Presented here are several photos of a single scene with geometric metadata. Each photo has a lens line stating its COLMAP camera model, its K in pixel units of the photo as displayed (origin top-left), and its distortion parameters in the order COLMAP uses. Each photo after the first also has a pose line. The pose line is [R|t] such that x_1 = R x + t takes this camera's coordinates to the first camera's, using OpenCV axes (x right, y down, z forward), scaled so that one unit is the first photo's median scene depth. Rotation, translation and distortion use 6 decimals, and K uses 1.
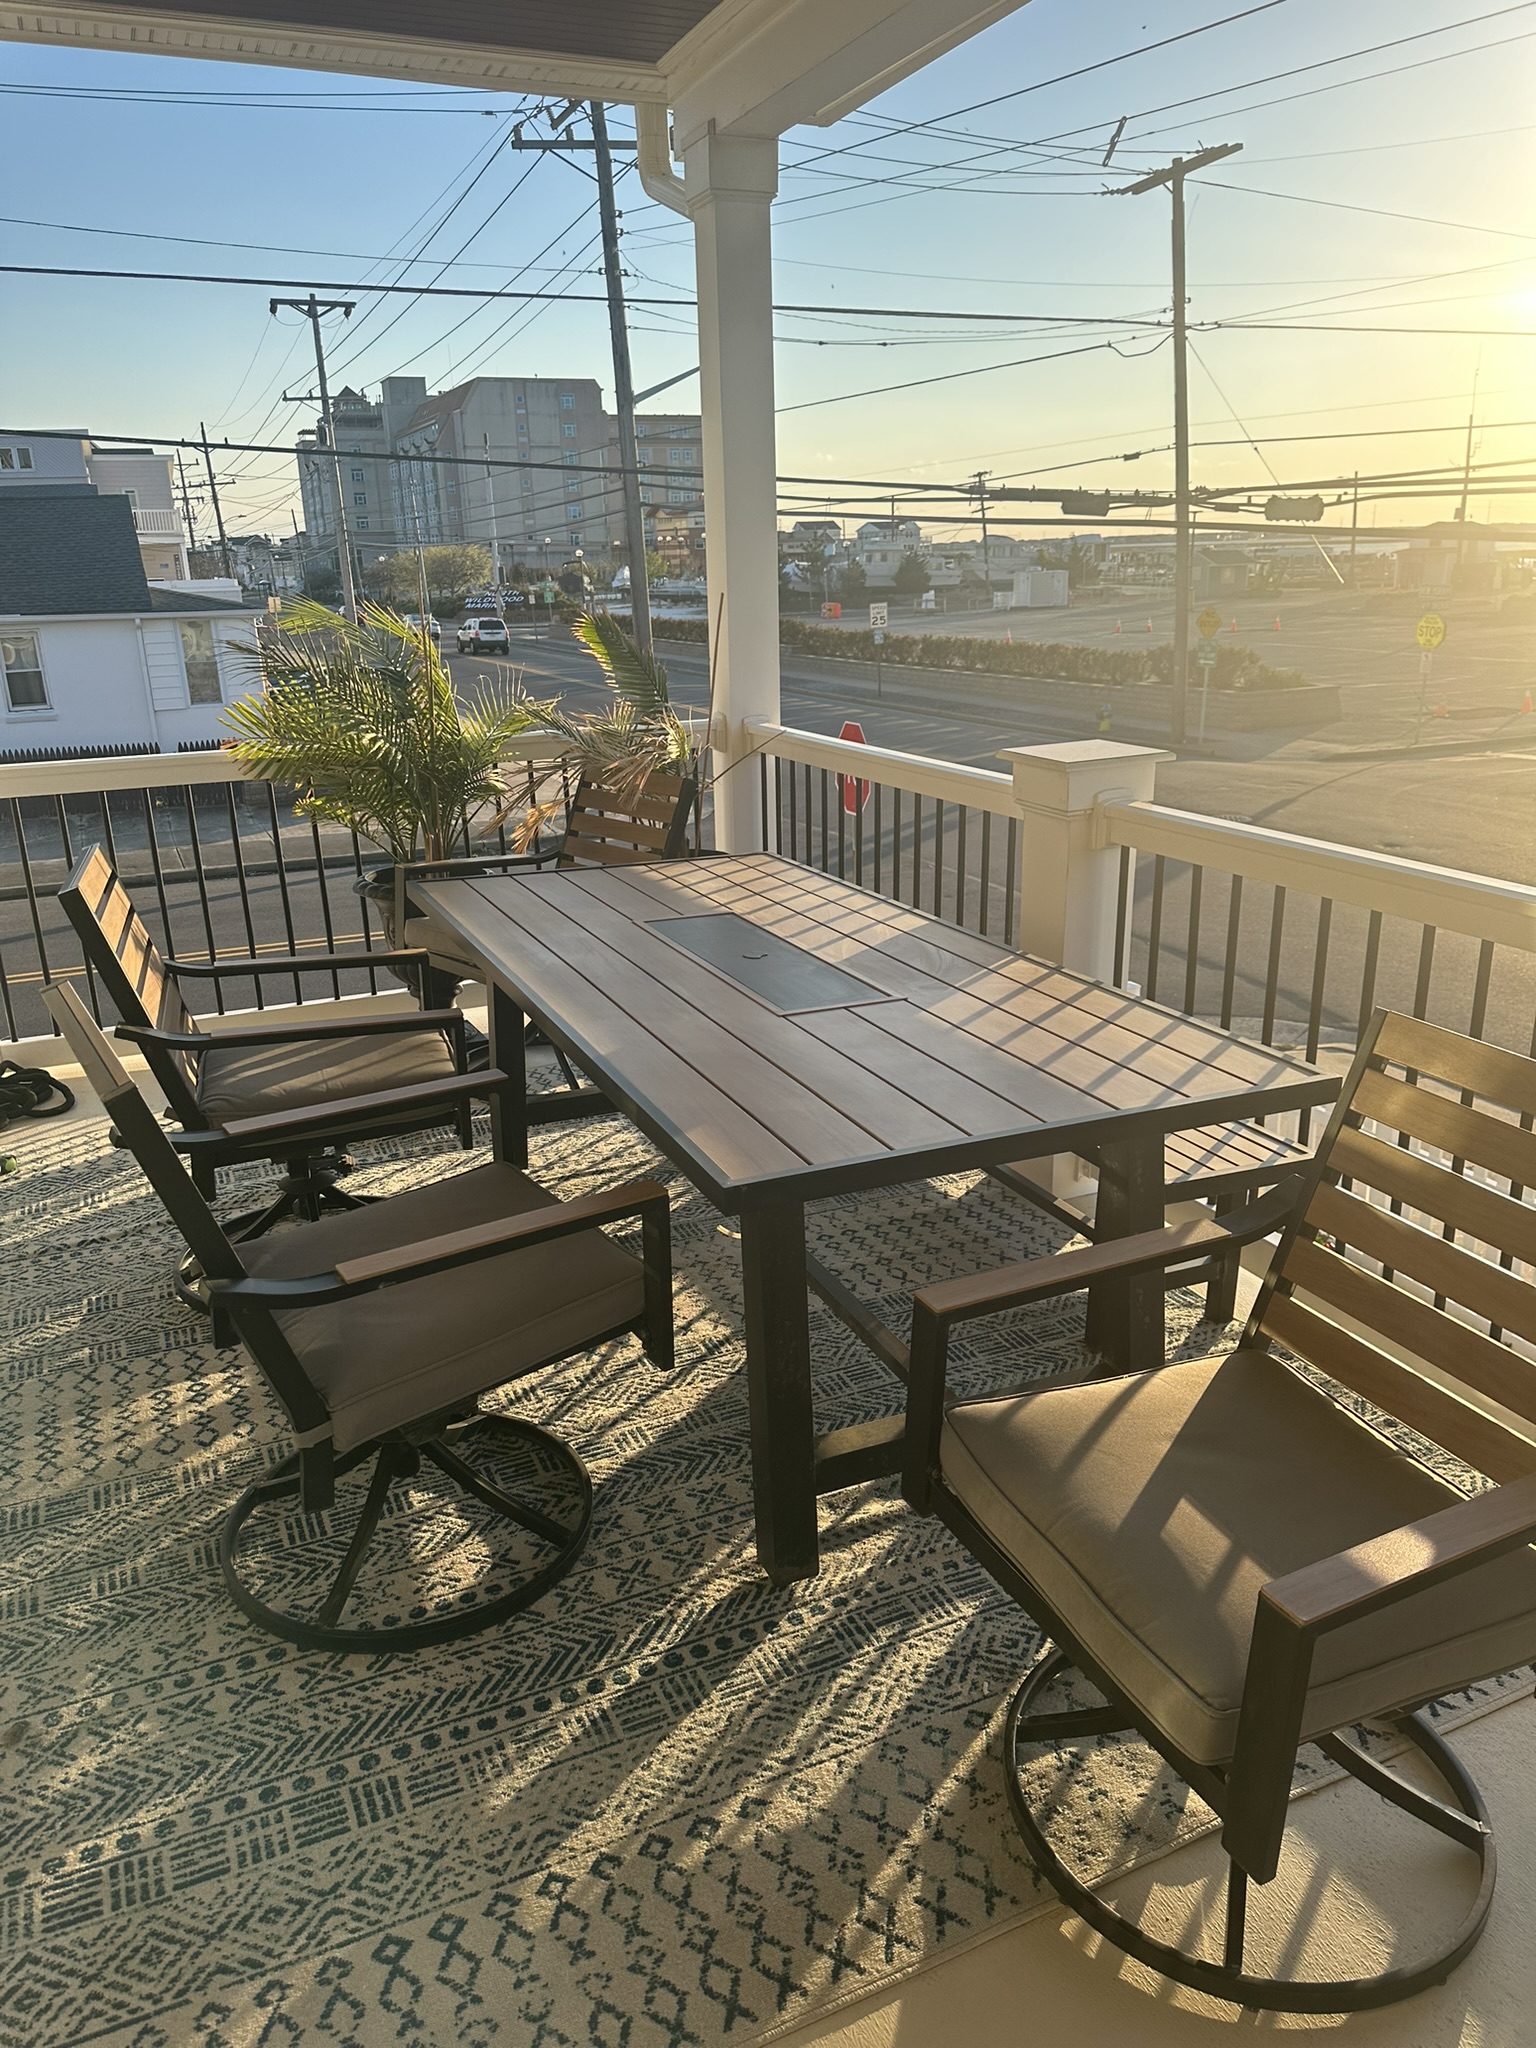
lens RADIAL K [[1428.1, 0, 758.9], [0, 1428.1, 1016.2], [0, 0, 1]] dist [0.067036, -0.081549]
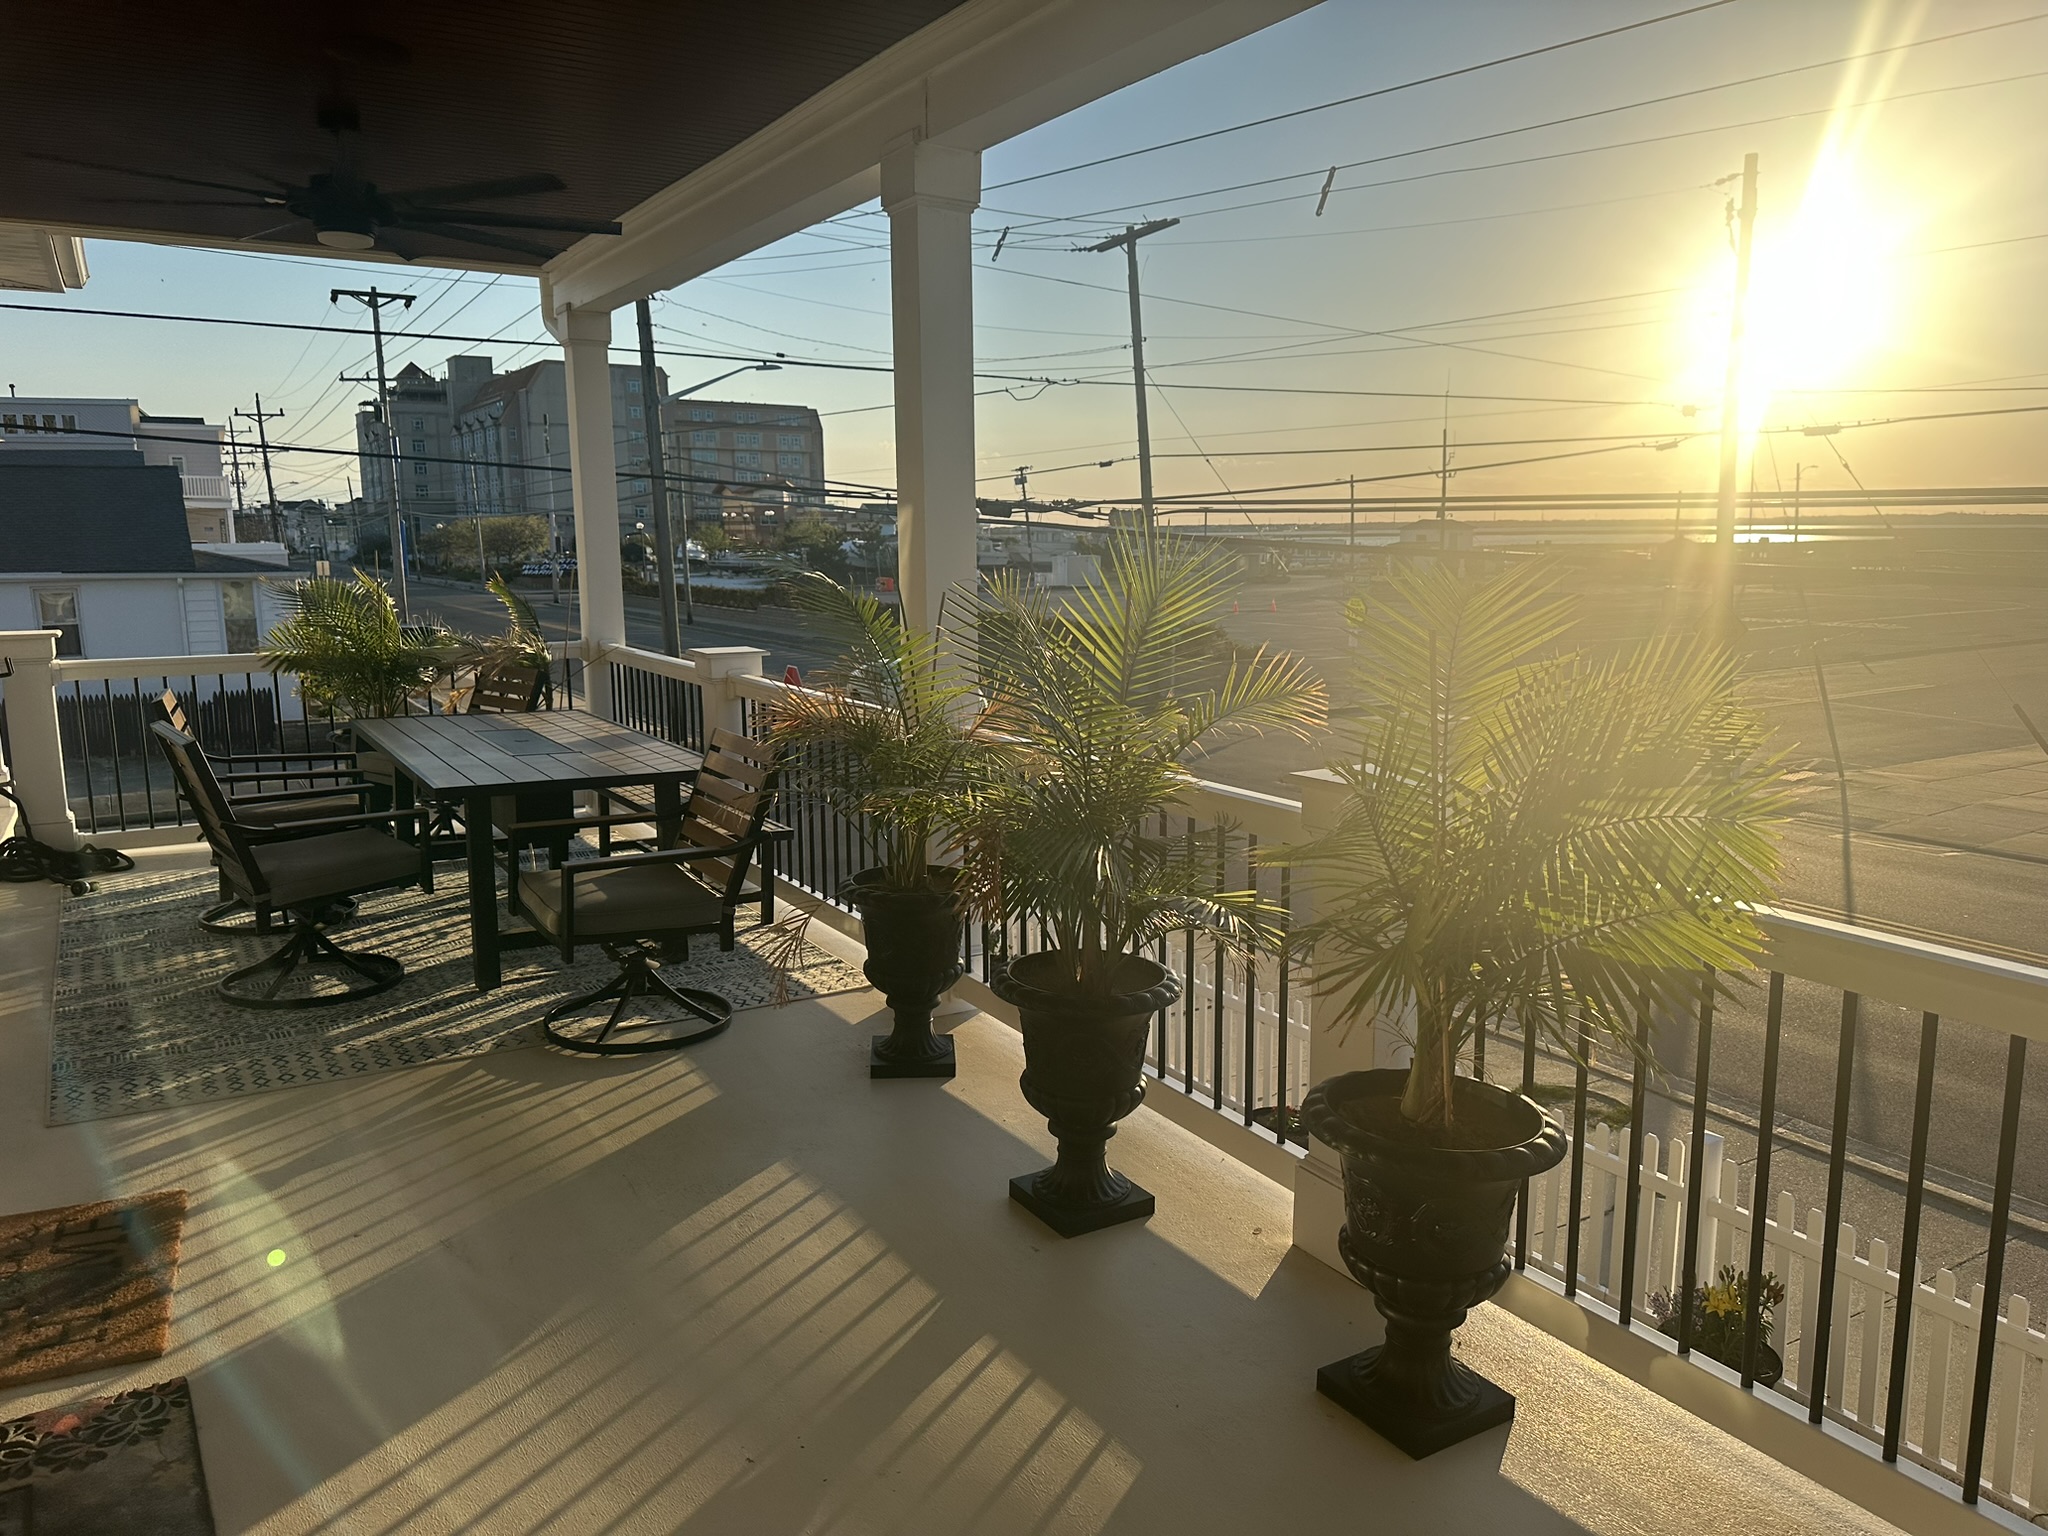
lens RADIAL K [[1428.1, 0, 1035.0], [0, 1428.1, 781.7], [0, 0, 1]] dist [0.067036, -0.081549]
pose [[0.990209, -0.000274, 0.139596, 0.316982], [0.019623, 0.990342, -0.137249, 0.225275], [-0.138210, 0.138645, 0.980651, -0.788080]]
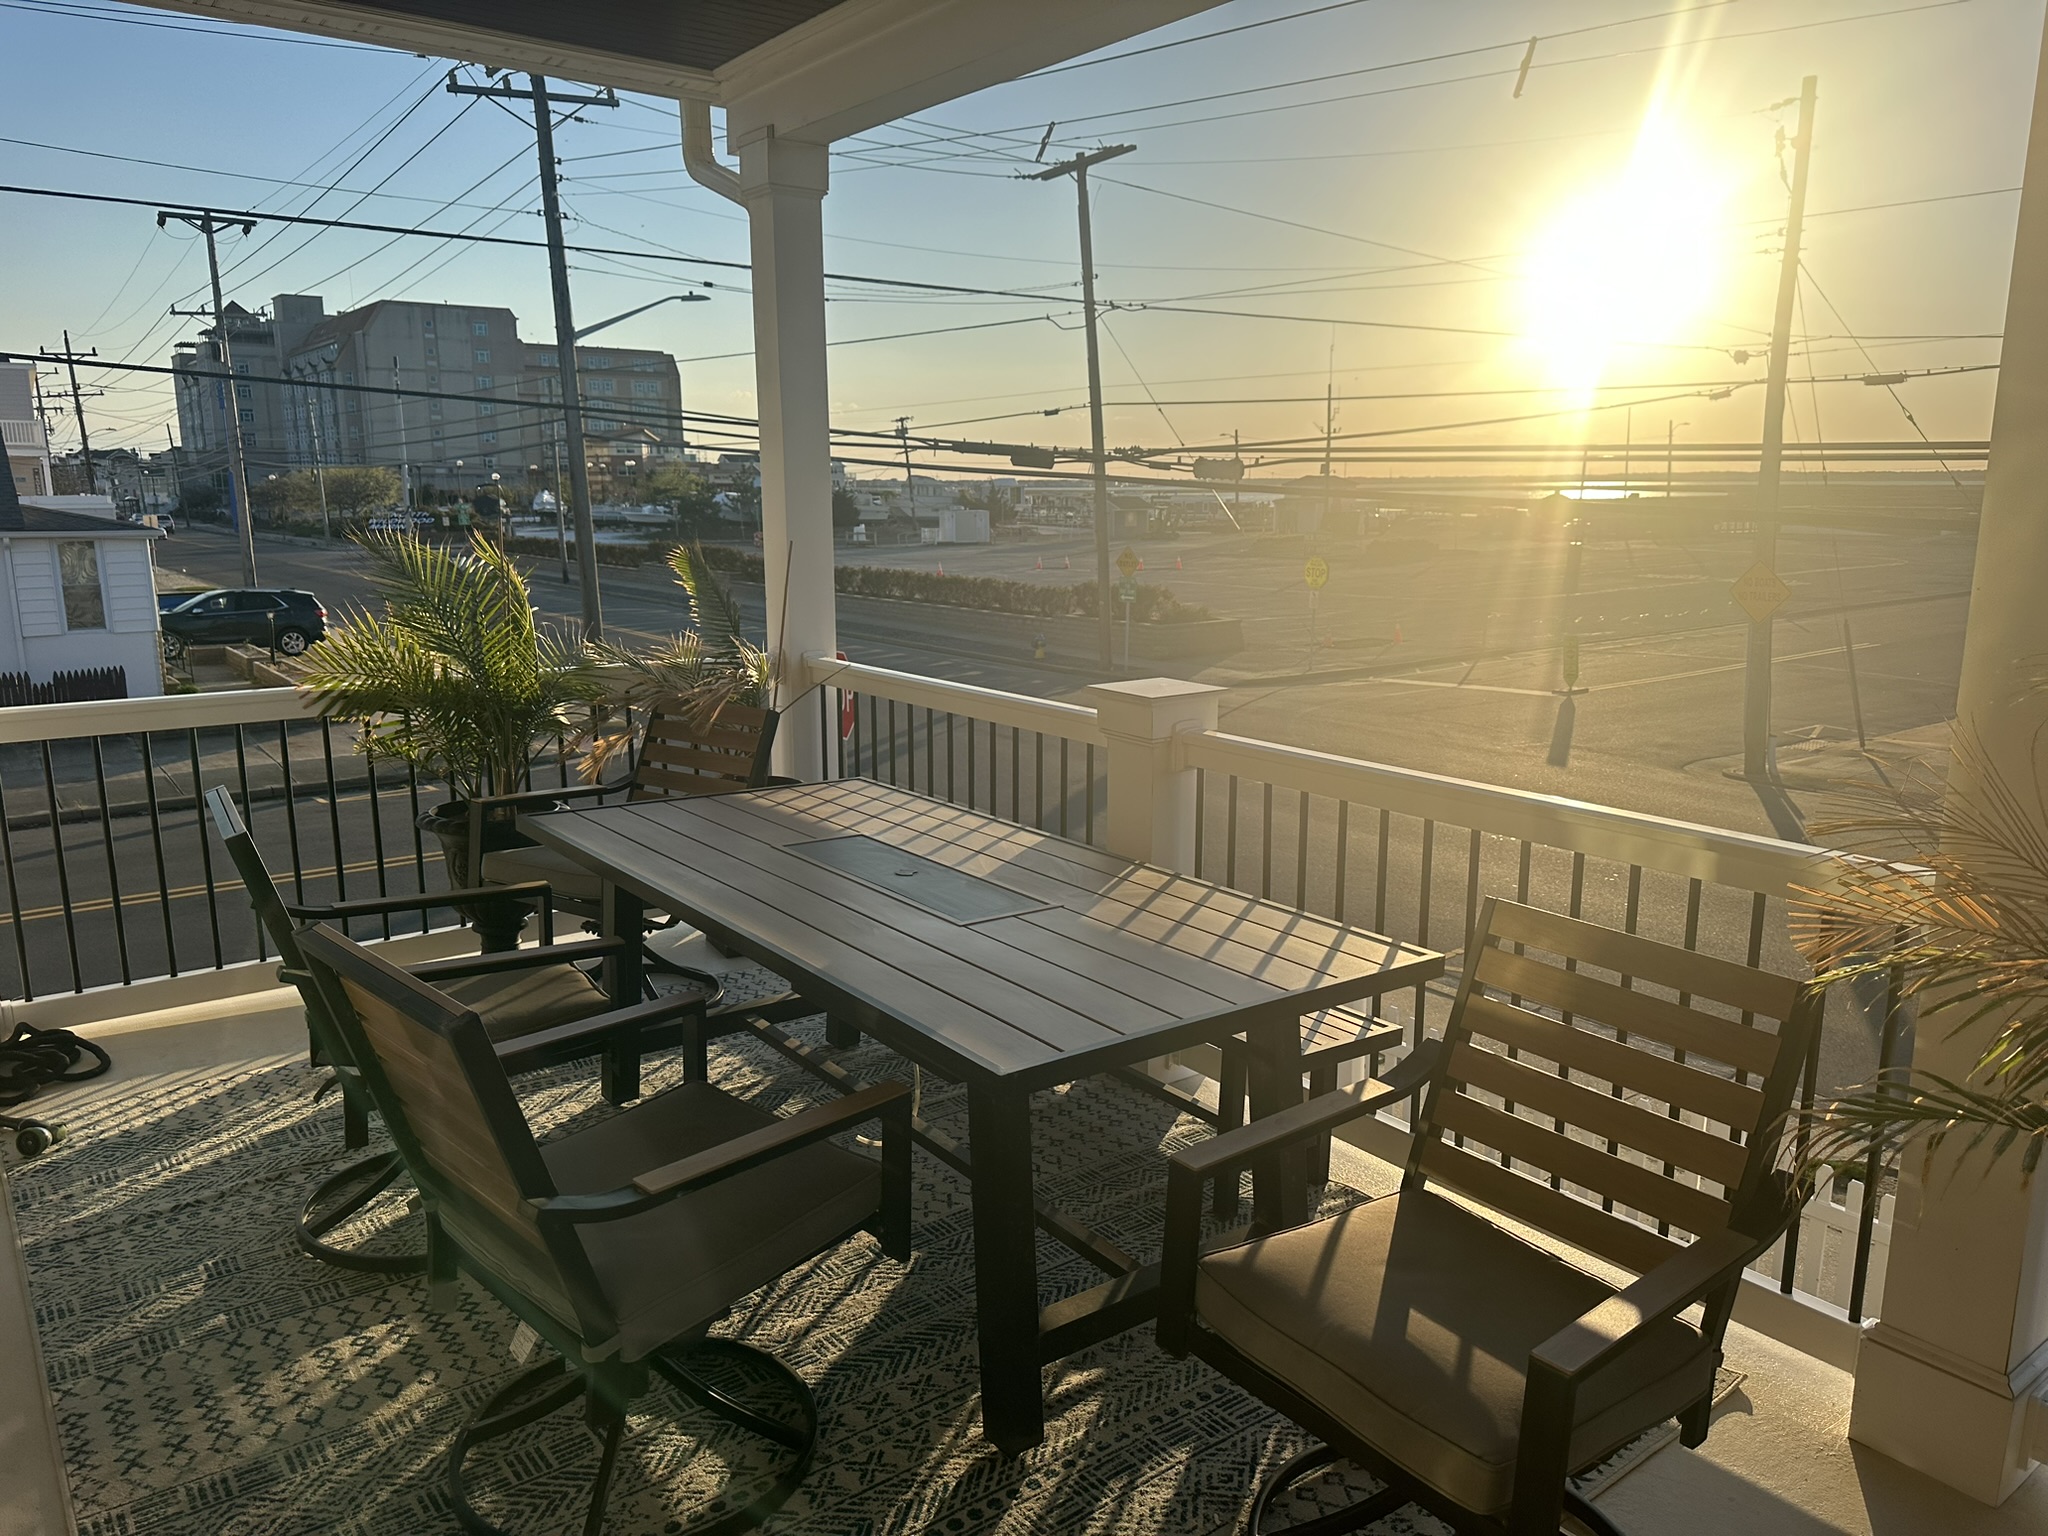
lens RADIAL K [[1428.1, 0, 1026.5], [0, 1428.1, 772.1], [0, 0, 1]] dist [0.067036, -0.081549]
pose [[0.972829, -0.018868, 0.230755, -0.120974], [0.045355, 0.992894, -0.110024, 0.003247], [-0.227039, 0.117500, 0.966772, -0.061174]]
